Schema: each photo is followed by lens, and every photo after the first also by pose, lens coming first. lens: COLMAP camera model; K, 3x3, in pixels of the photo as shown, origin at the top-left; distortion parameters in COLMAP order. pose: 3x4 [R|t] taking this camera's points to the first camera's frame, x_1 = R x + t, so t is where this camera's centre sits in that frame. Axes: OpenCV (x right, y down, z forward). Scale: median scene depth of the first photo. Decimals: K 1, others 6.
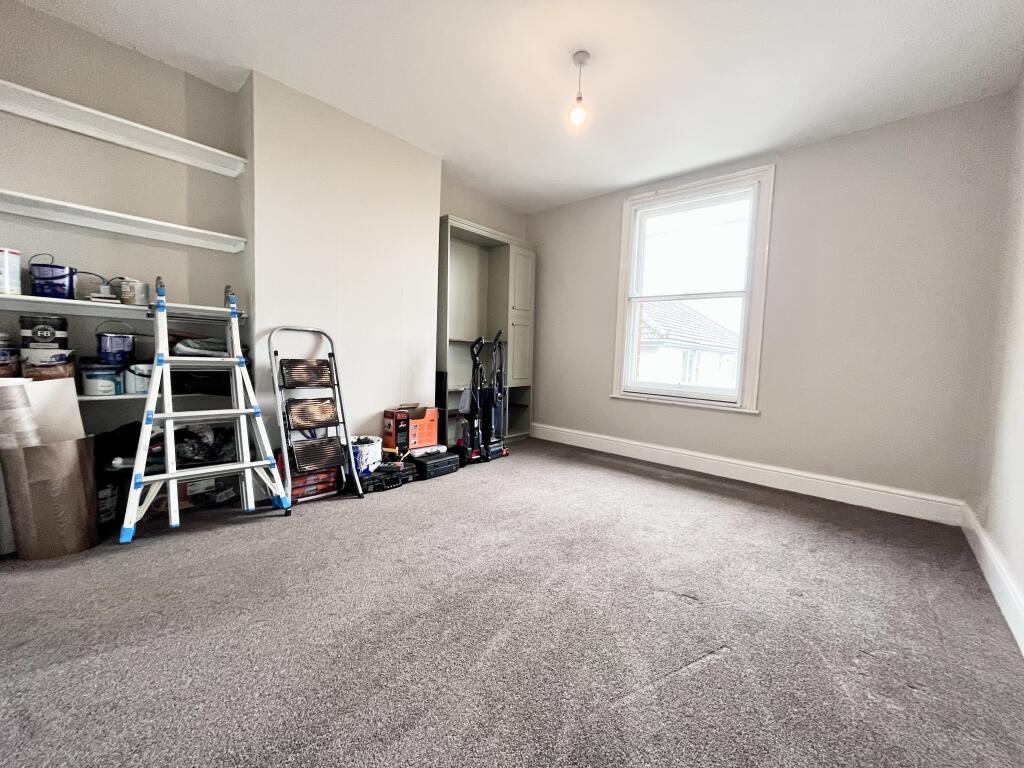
lens RADIAL K [[416.3, 0, 509.6], [0, 416.3, 381.2], [0, 0, 1]] dist [-0.001744, -0.000389]
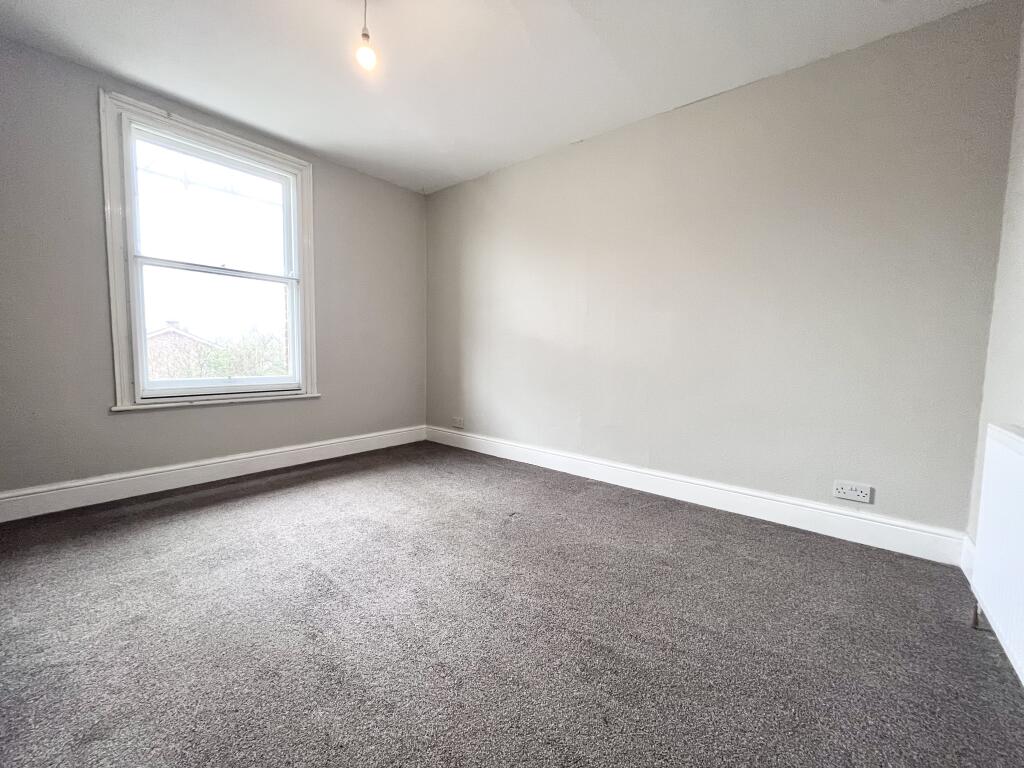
lens RADIAL K [[416.3, 0, 509.6], [0, 416.3, 381.2], [0, 0, 1]] dist [-0.001744, -0.000389]
pose [[-0.060163, -0.109346, 0.992181, -0.511328], [0.047100, 0.992564, 0.112245, -0.060792], [-0.997077, 0.053485, -0.054565, 0.559819]]
